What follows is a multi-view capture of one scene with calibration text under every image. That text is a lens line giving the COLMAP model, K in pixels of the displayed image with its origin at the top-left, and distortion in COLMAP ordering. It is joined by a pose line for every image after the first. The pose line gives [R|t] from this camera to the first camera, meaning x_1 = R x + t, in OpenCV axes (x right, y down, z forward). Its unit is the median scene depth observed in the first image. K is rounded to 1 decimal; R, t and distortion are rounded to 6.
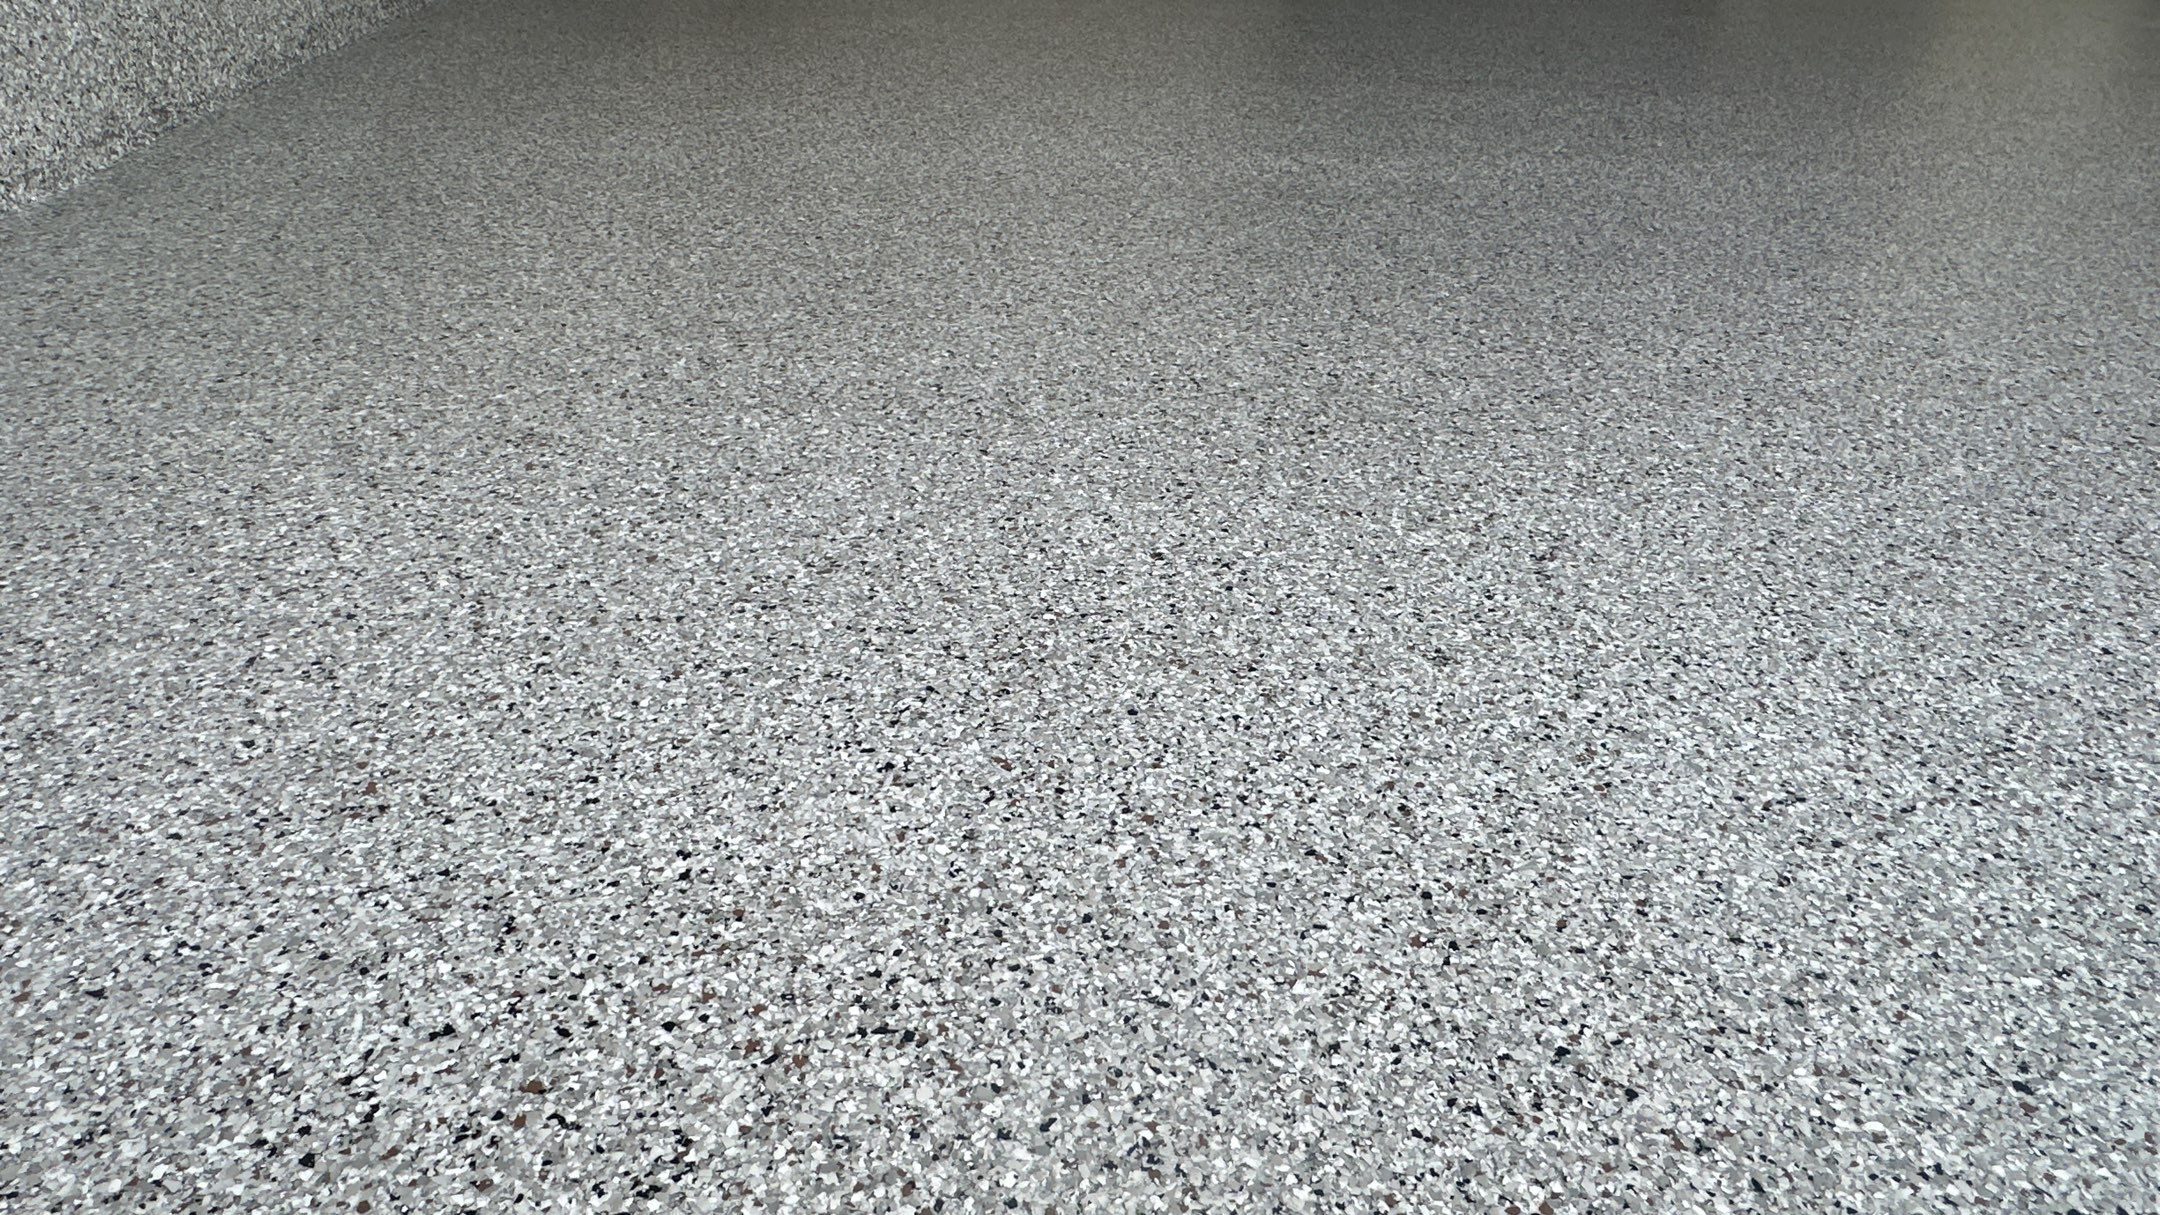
lens RADIAL K [[1416.3, 0, 1084.8], [0, 1416.3, 610.7], [0, 0, 1]] dist [-0.003796, 0.001172]
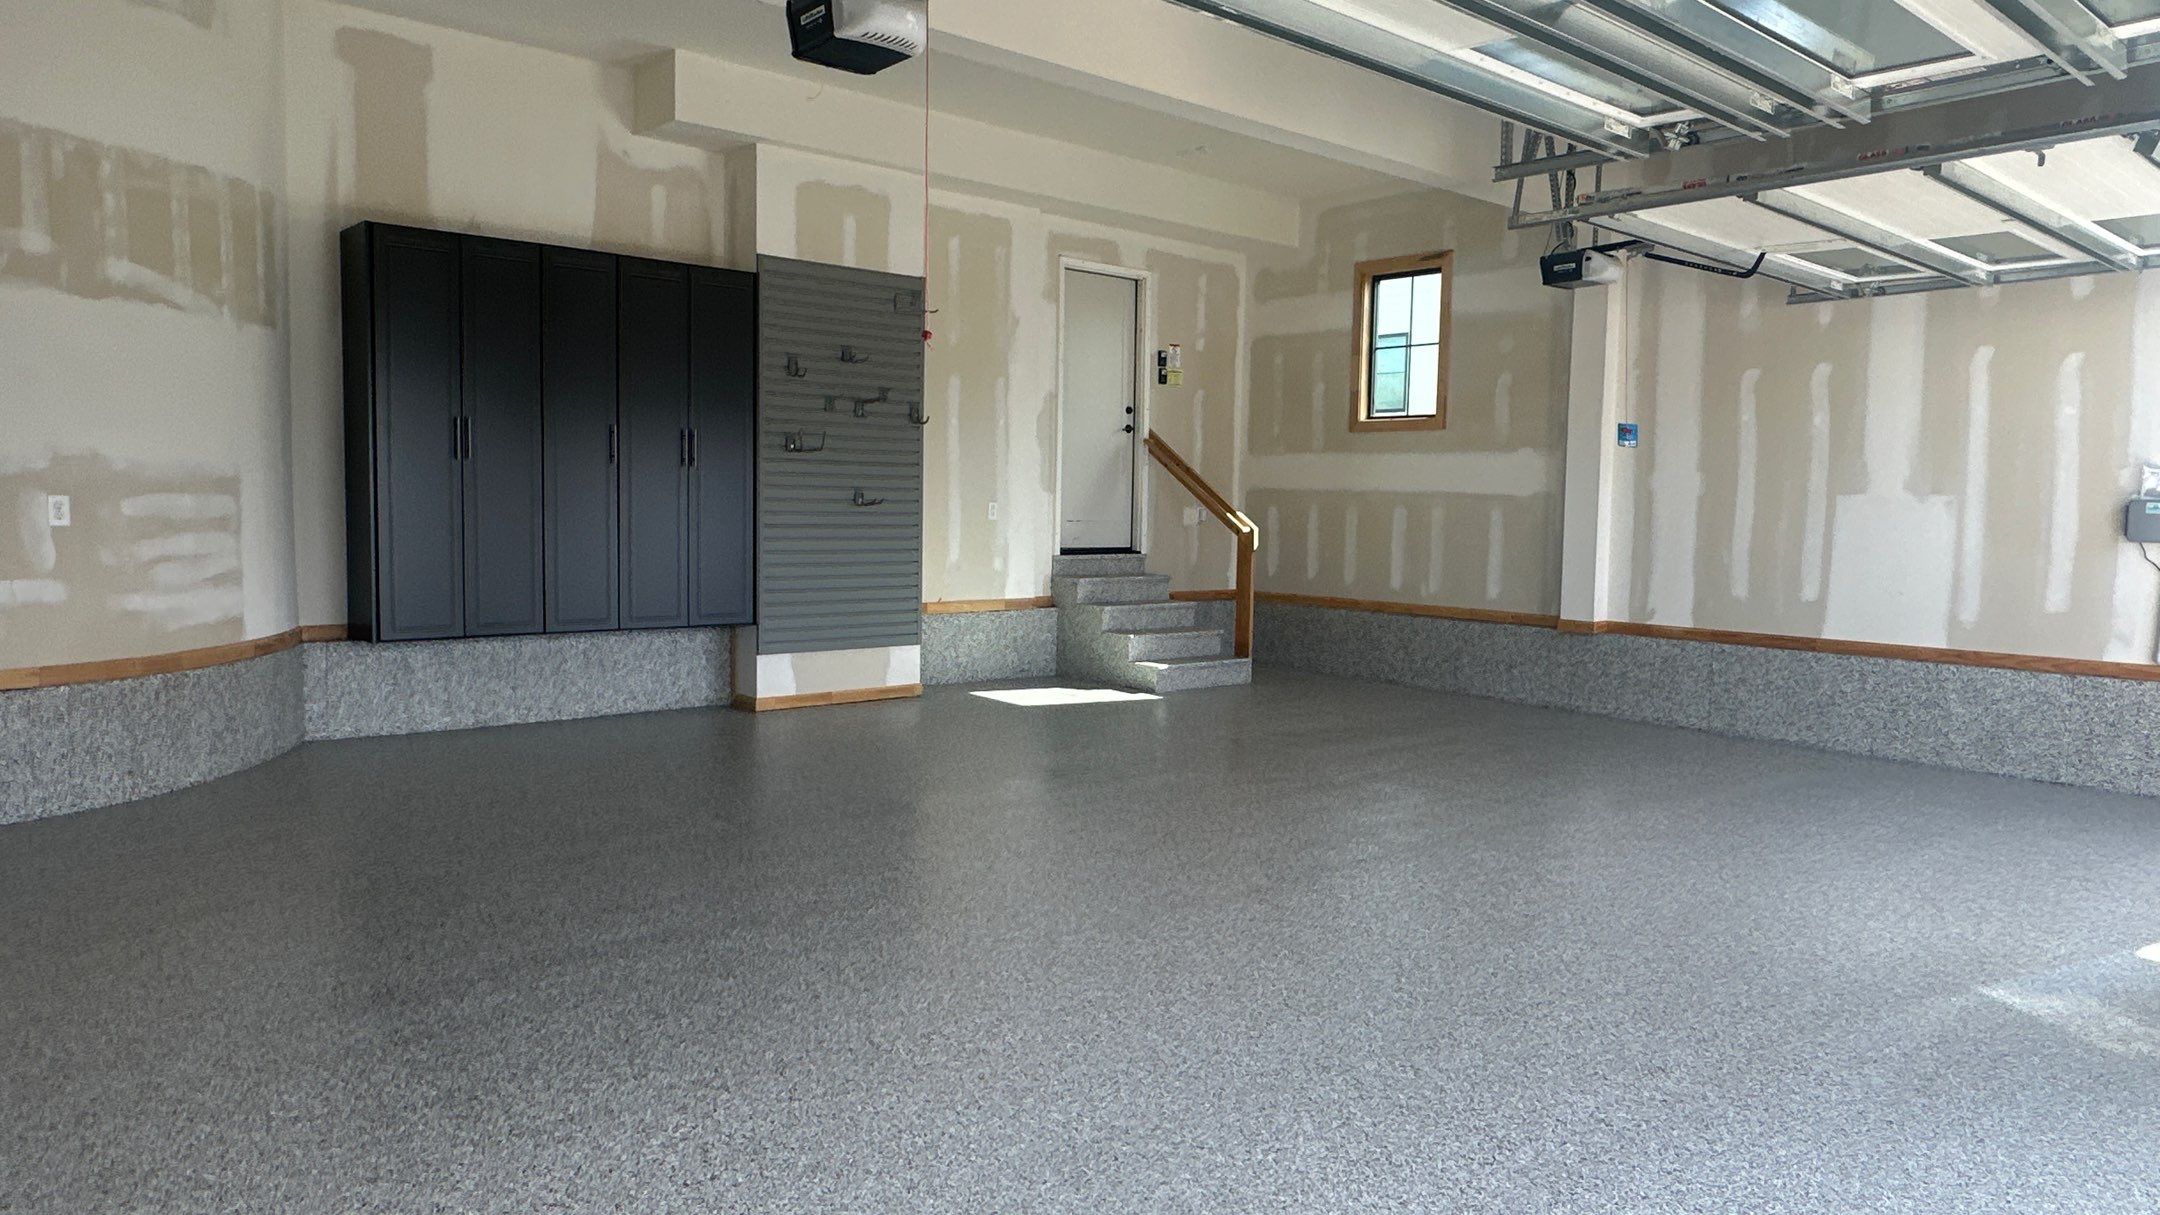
lens RADIAL K [[1416.3, 0, 1085.1], [0, 1416.3, 609.2], [0, 0, 1]] dist [-0.003796, 0.001172]
pose [[0.809986, -0.072617, 0.581936, -0.144036], [0.307795, 0.897287, -0.316446, -0.948224], [-0.499185, 0.435434, 0.749141, -1.068270]]
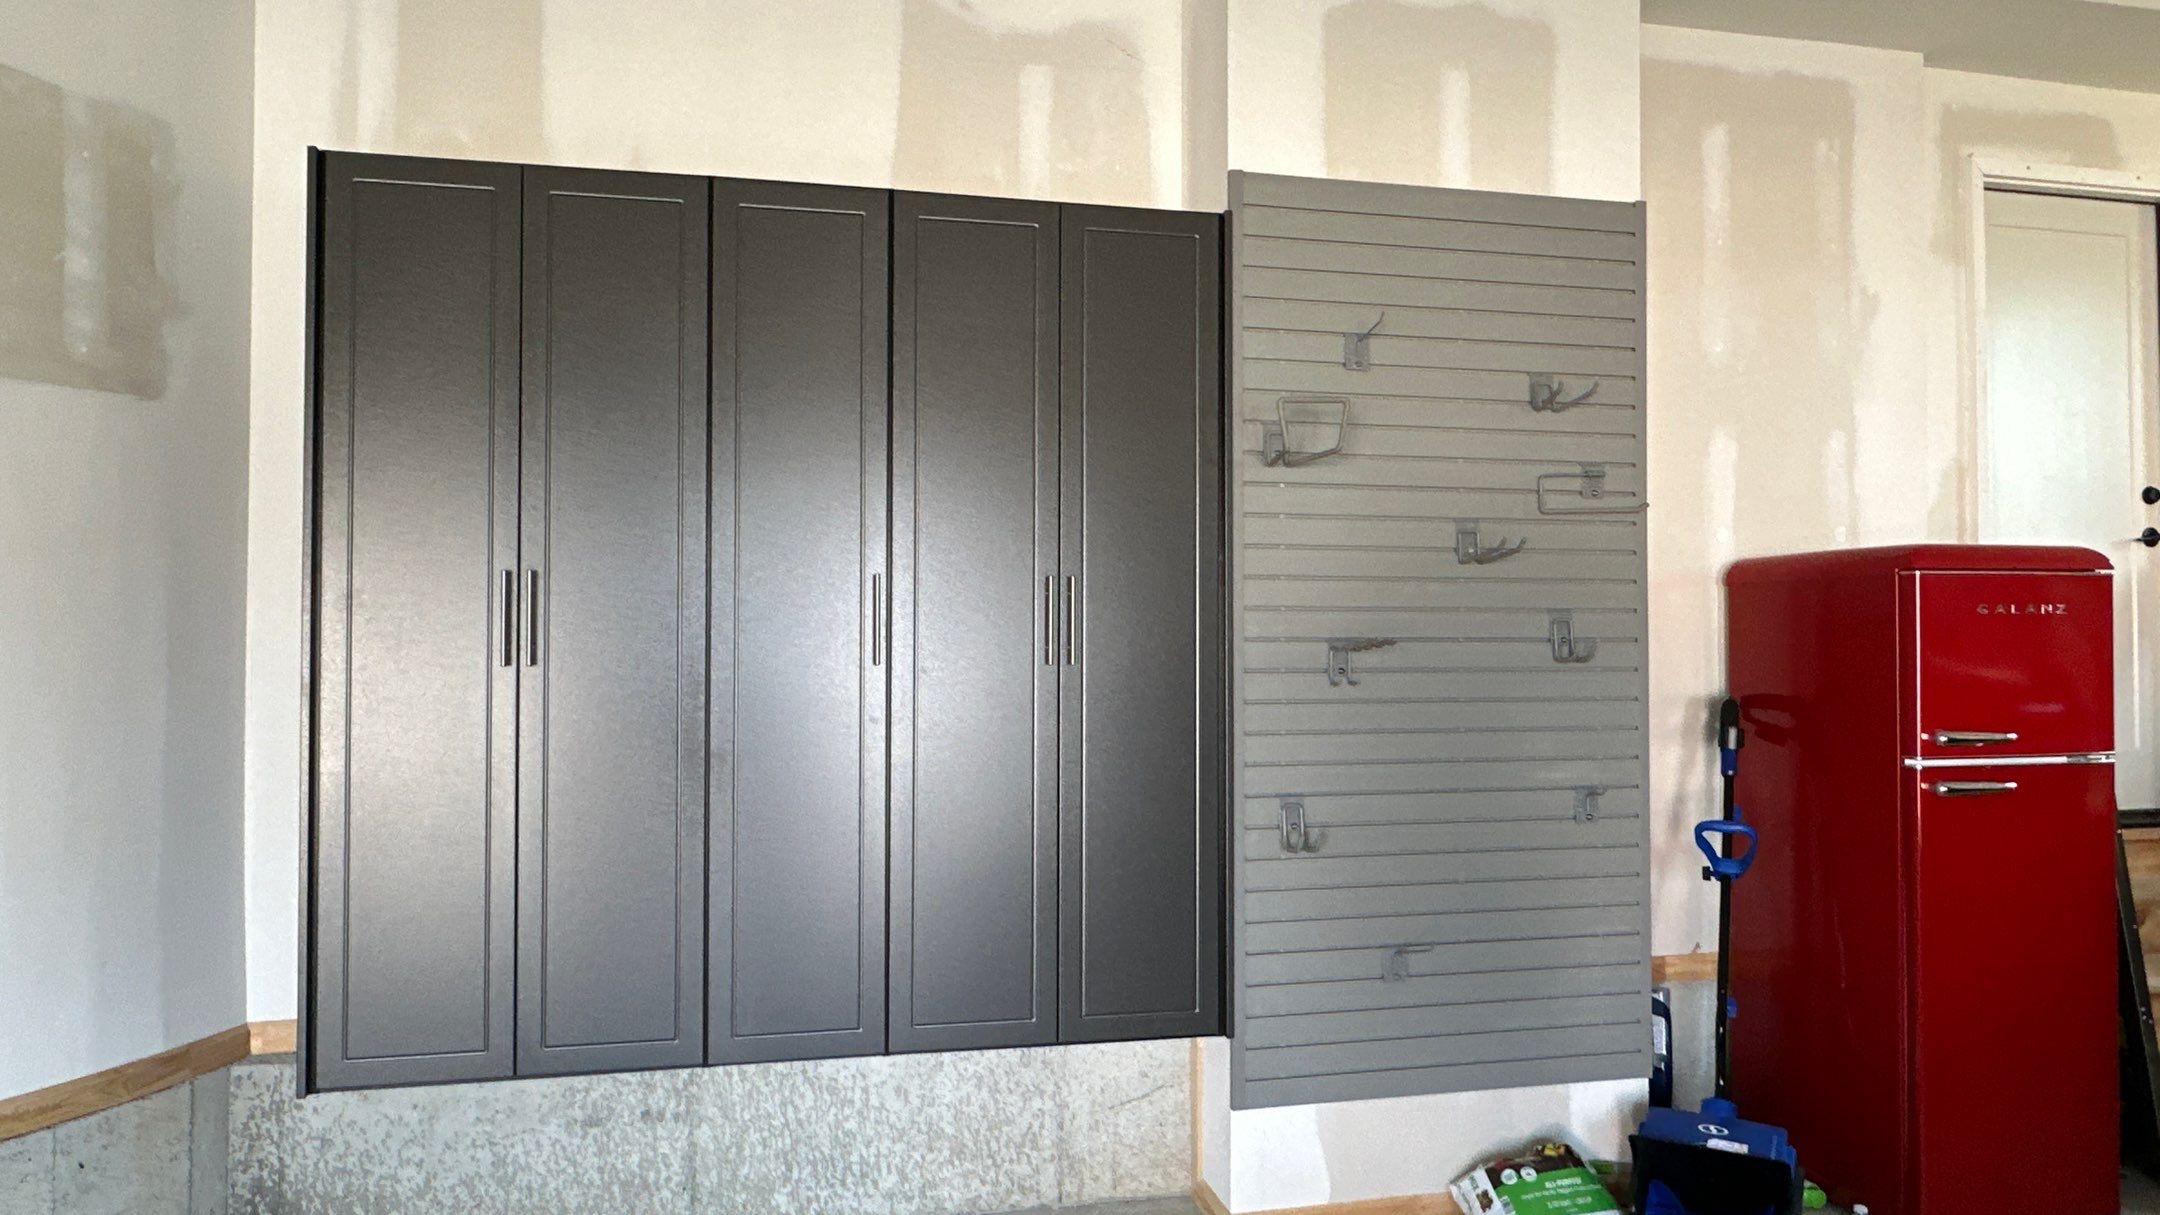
lens RADIAL K [[1416.3, 0, 1076.7], [0, 1416.3, 603.5], [0, 0, 1]] dist [-0.003796, 0.001172]
pose [[0.991086, -0.038330, 0.127588, 3.527152], [0.098771, 0.854092, -0.510657, -4.345874], [-0.089399, 0.518708, 0.850265, 4.454996]]
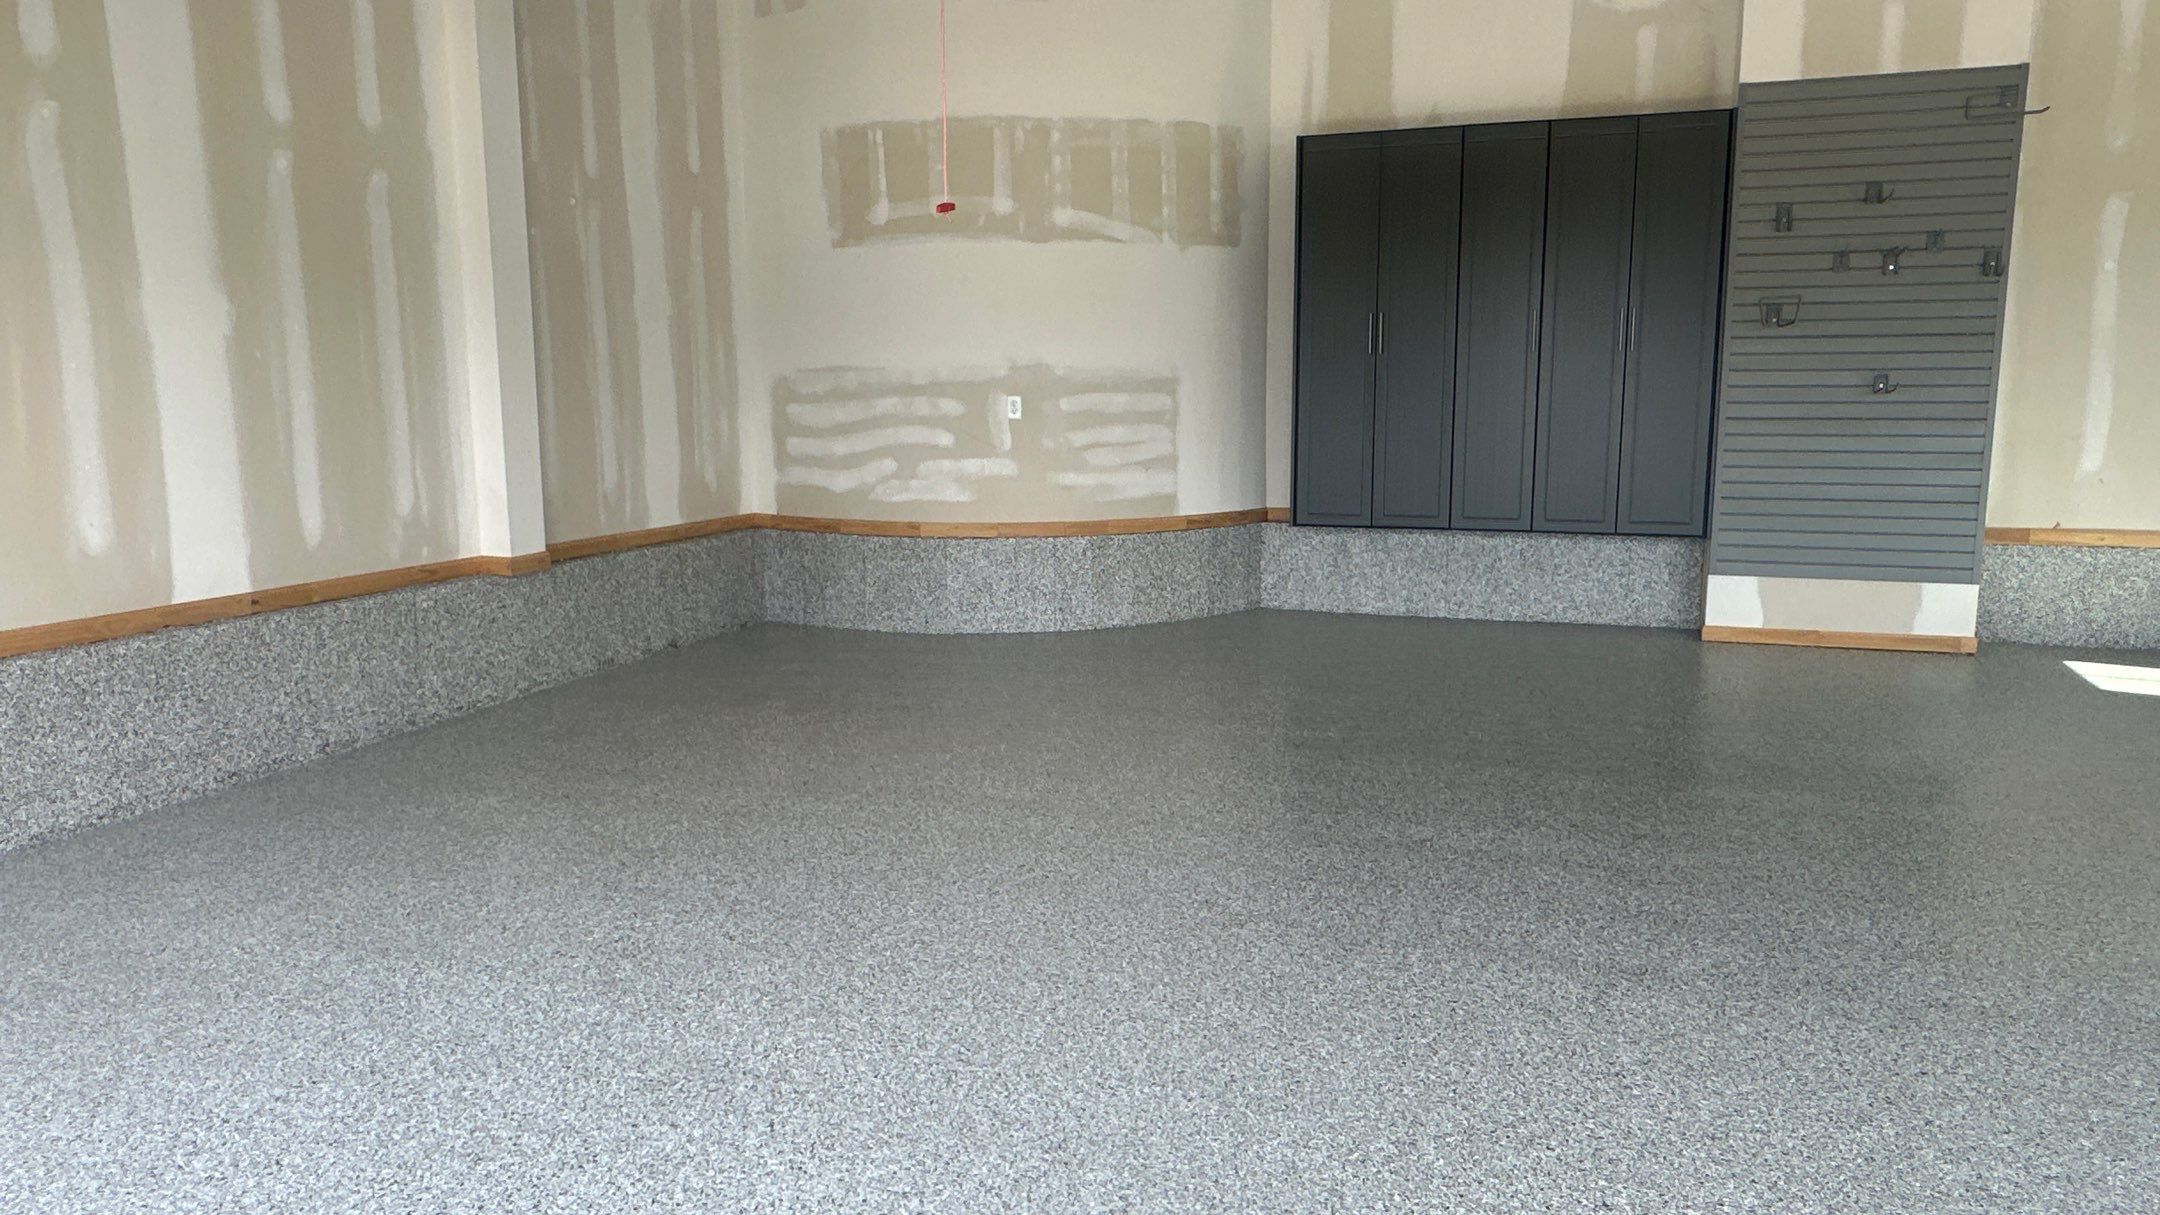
lens RADIAL K [[1416.3, 0, 1083.7], [0, 1416.3, 613.0], [0, 0, 1]] dist [-0.003796, 0.001172]
pose [[0.901827, 0.021050, -0.431584, 5.016859], [-0.177491, 0.928704, -0.325584, -0.918945], [0.393960, 0.370223, 0.841267, -0.655290]]
